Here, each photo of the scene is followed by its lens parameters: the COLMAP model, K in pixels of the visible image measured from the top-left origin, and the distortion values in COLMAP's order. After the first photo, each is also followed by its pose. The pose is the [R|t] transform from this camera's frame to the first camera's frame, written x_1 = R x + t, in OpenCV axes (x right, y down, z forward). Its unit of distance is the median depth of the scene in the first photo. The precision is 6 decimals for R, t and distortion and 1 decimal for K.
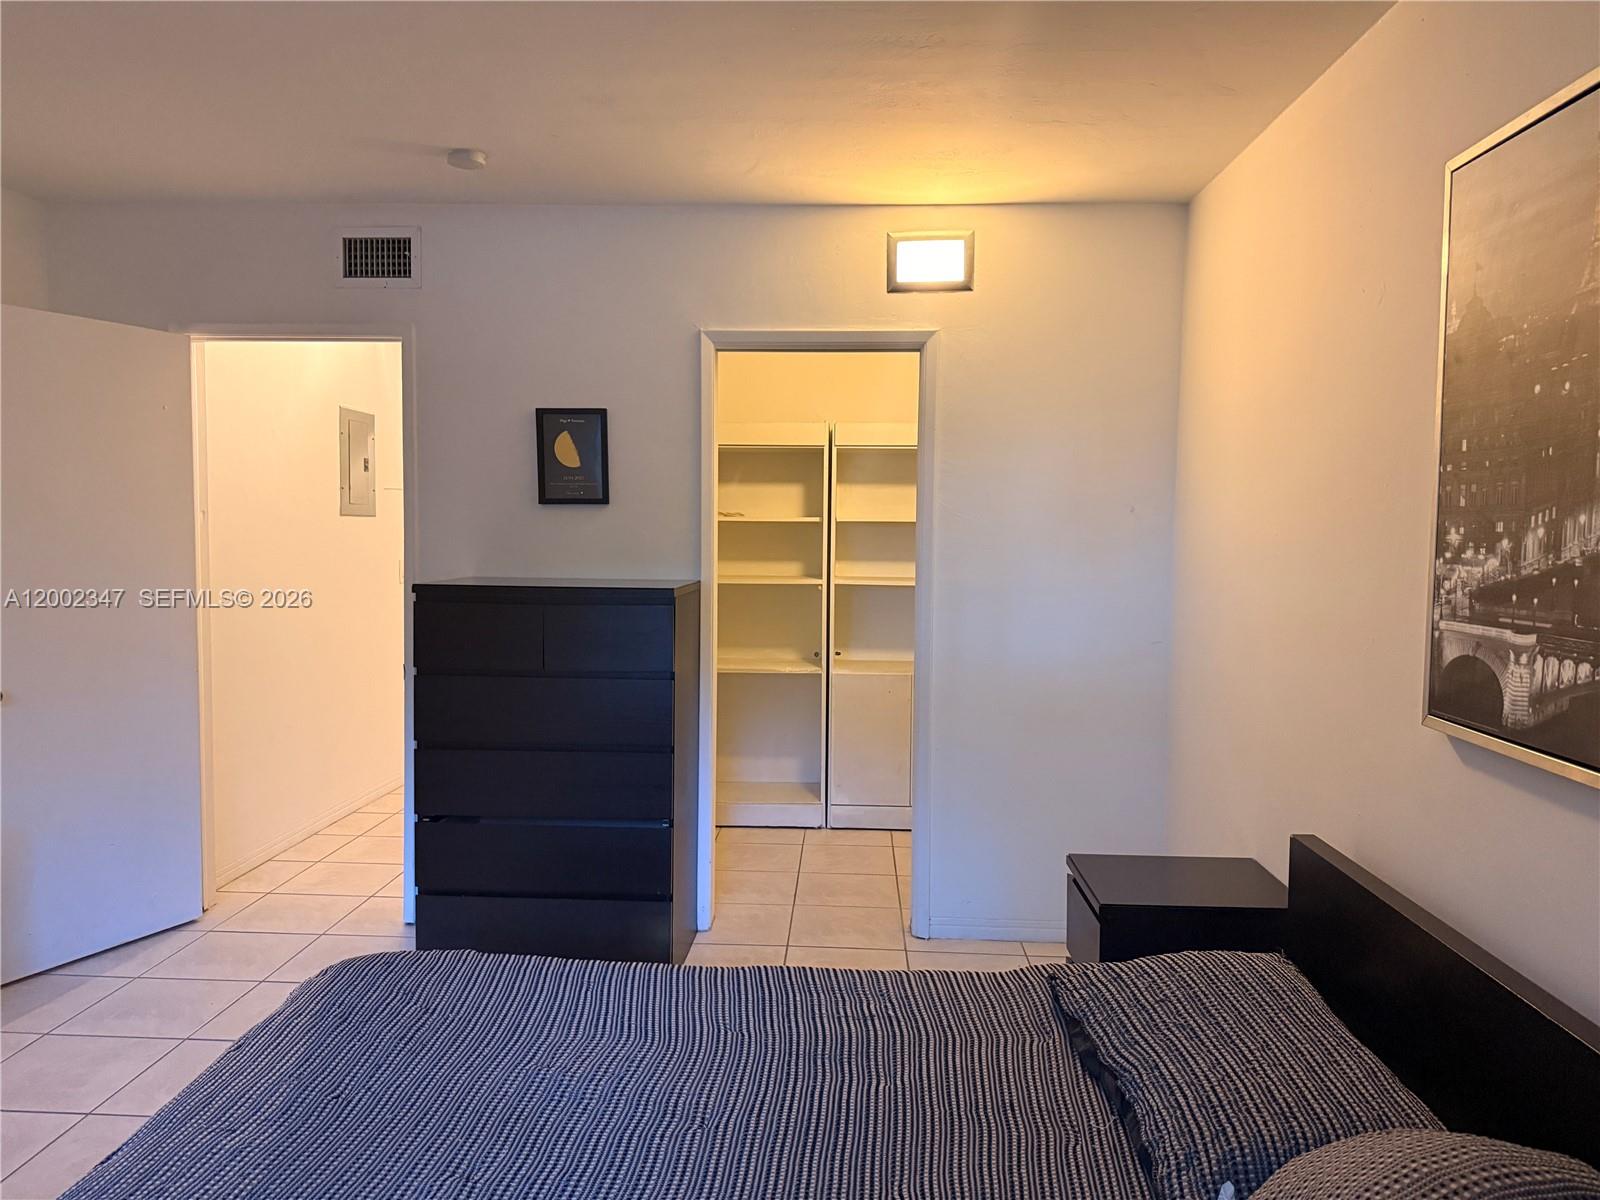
lens RADIAL K [[1106.2, 0, 801.2], [0, 1106.2, 600.7], [0, 0, 1]] dist [0.024973, -0.008417]
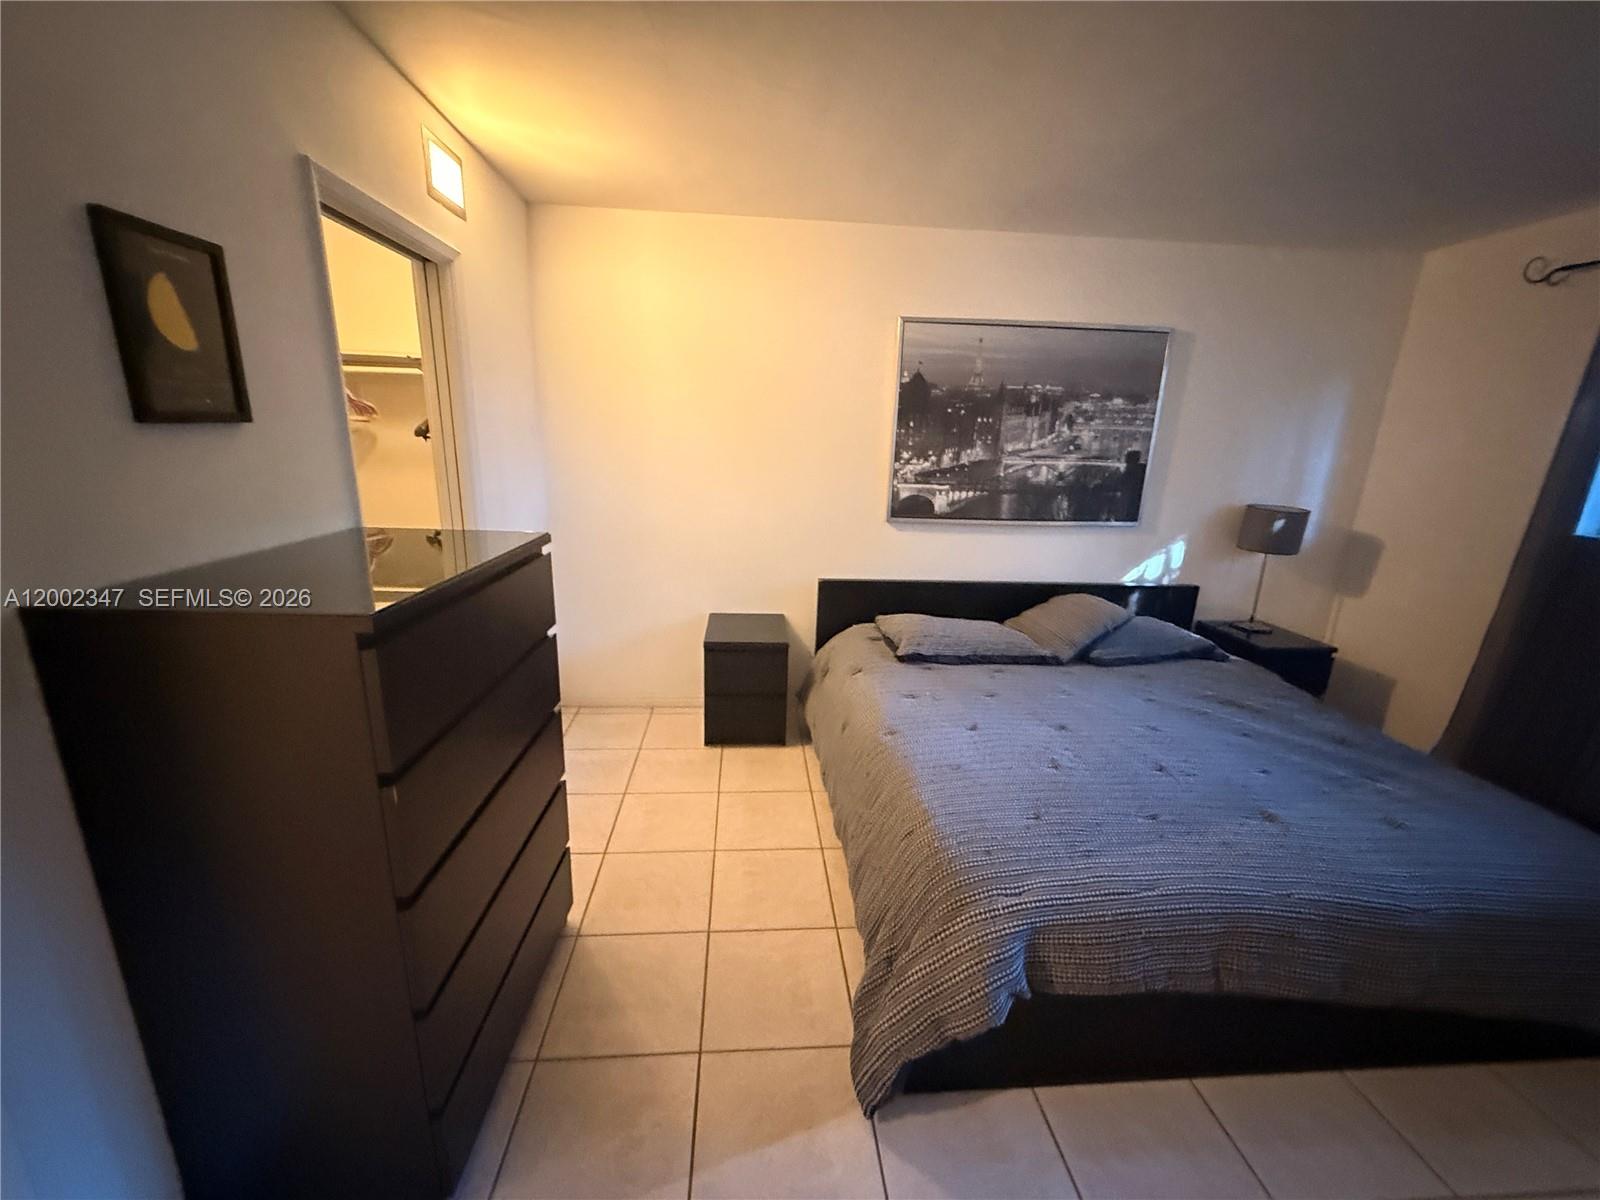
lens RADIAL K [[642.1, 0, 802.9], [0, 642.1, 599.8], [0, 0, 1]] dist [0.002253, -0.000316]
pose [[-0.116361, -0.263345, 0.957658, -1.115155], [0.032894, 0.962657, 0.268717, -0.154859], [-0.992662, 0.062769, -0.103353, 1.471794]]
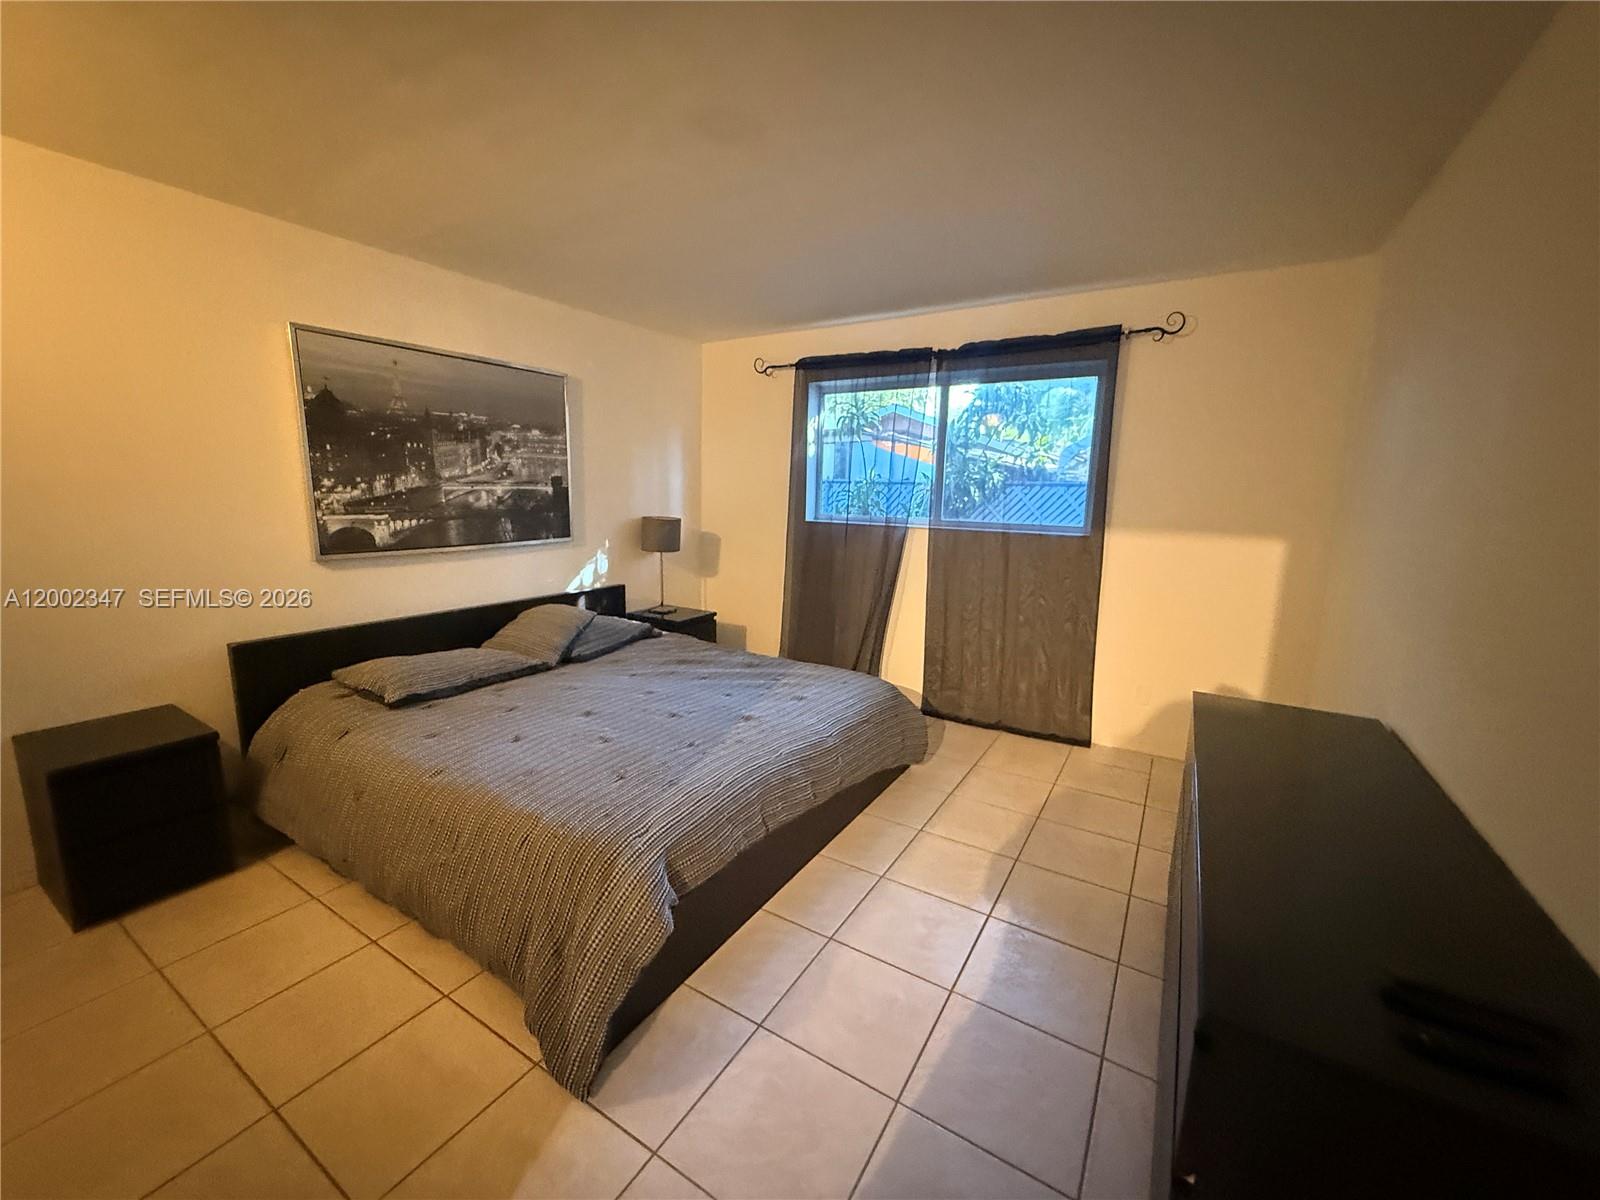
lens RADIAL K [[642.1, 0, 795.2], [0, 642.1, 602.5], [0, 0, 1]] dist [0.002253, -0.000316]
pose [[-0.872259, -0.110937, 0.476296, -1.086562], [0.005930, 0.971460, 0.237128, -0.133554], [-0.489009, 0.209662, -0.846707, 1.783738]]
